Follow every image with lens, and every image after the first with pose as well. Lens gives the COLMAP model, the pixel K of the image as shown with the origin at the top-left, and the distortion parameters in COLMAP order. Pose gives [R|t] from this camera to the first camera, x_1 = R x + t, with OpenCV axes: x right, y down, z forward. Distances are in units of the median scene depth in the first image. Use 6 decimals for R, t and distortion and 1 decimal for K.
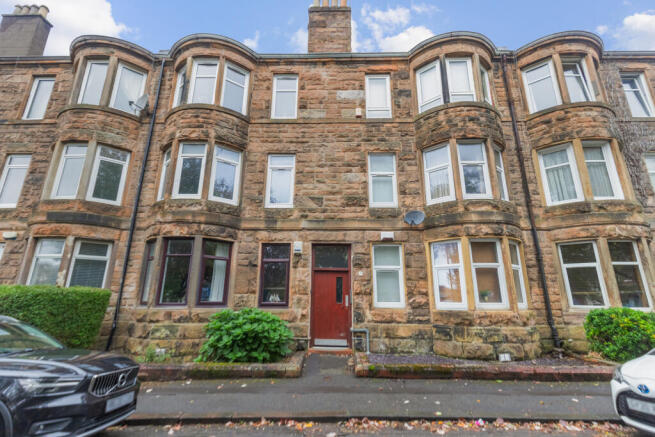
lens RADIAL K [[300.6, 0, 343.6], [0, 300.6, 219.2], [0, 0, 1]] dist [0.003183, 0.000149]
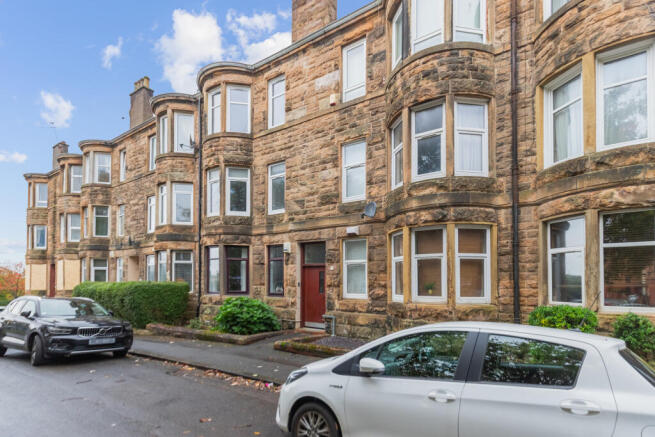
lens RADIAL K [[325.1, 0, 359.7], [0, 325.1, 286.8], [0, 0, 1]] dist [0.003969, 0.000171]
pose [[0.855215, 0.005375, -0.518245, 0.739184], [0.127182, 0.967194, 0.219908, -0.000545], [0.502426, -0.253980, 0.826476, 0.054617]]
